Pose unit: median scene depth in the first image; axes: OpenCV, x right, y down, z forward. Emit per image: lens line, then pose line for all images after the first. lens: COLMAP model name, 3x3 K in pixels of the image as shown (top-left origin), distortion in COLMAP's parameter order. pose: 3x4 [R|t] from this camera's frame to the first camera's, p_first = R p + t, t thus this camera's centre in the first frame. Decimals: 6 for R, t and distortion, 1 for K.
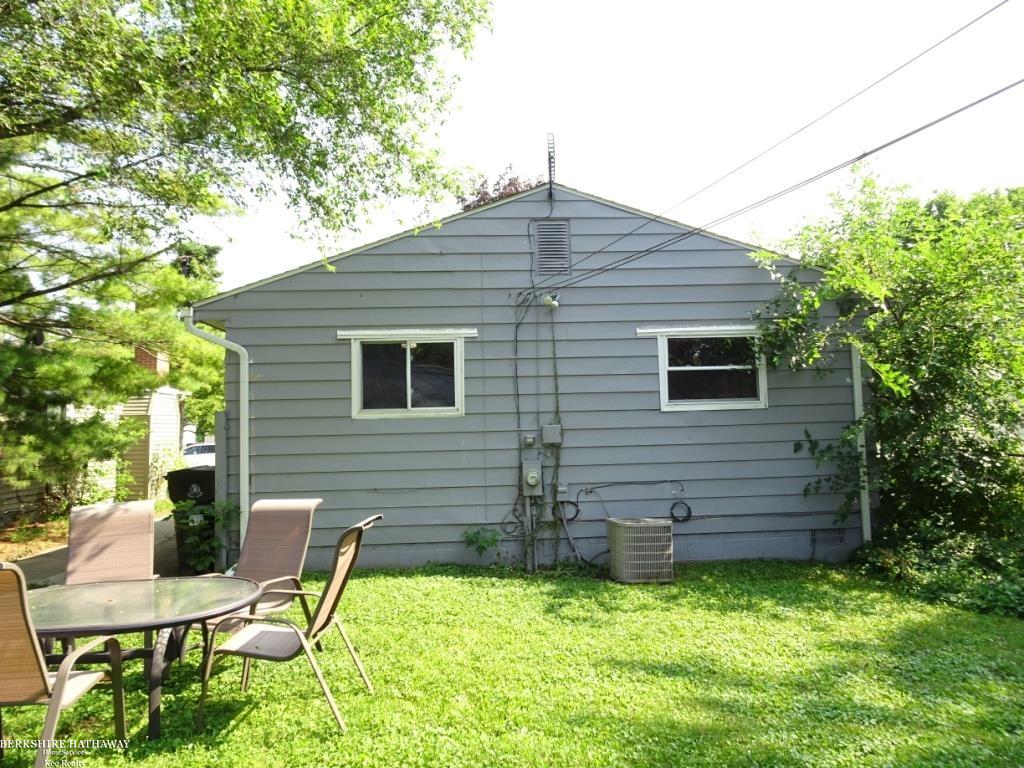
lens RADIAL K [[726.6, 0, 506.8], [0, 726.6, 385.3], [0, 0, 1]] dist [0.009603, -0.000369]
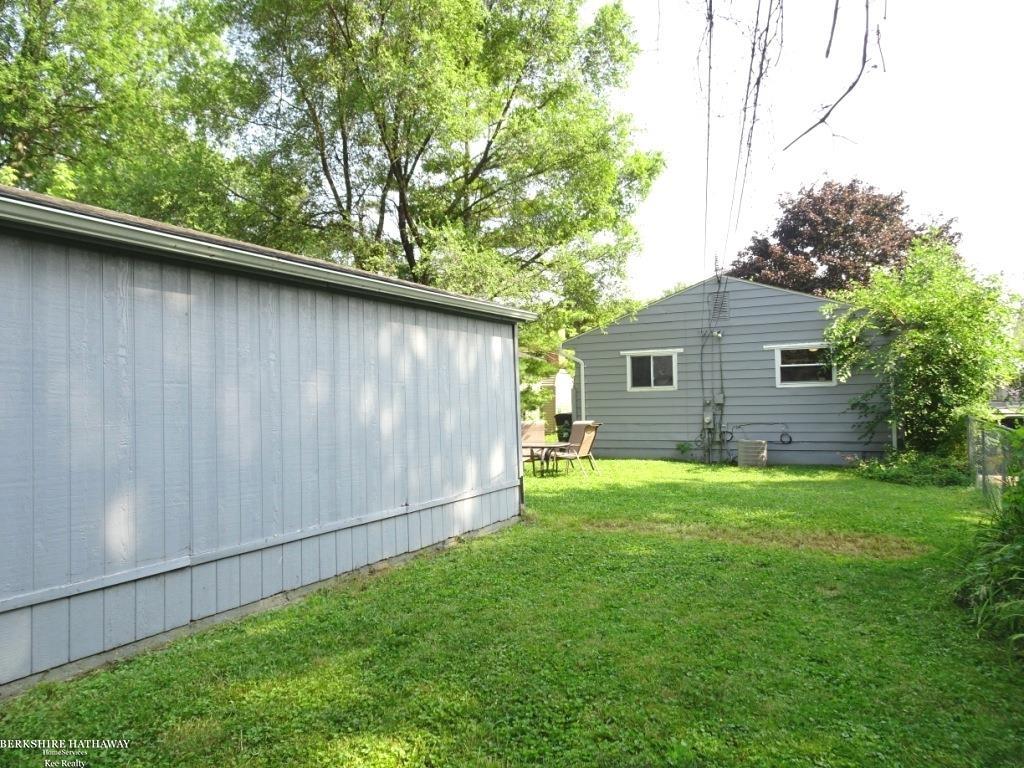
lens RADIAL K [[726.6, 0, 511.9], [0, 726.6, 385.0], [0, 0, 1]] dist [0.009603, -0.000369]
pose [[0.856880, -0.003685, -0.515502, 0.616787], [0.029770, 0.998659, 0.042345, -0.076329], [0.514655, -0.051631, 0.855841, -1.054254]]
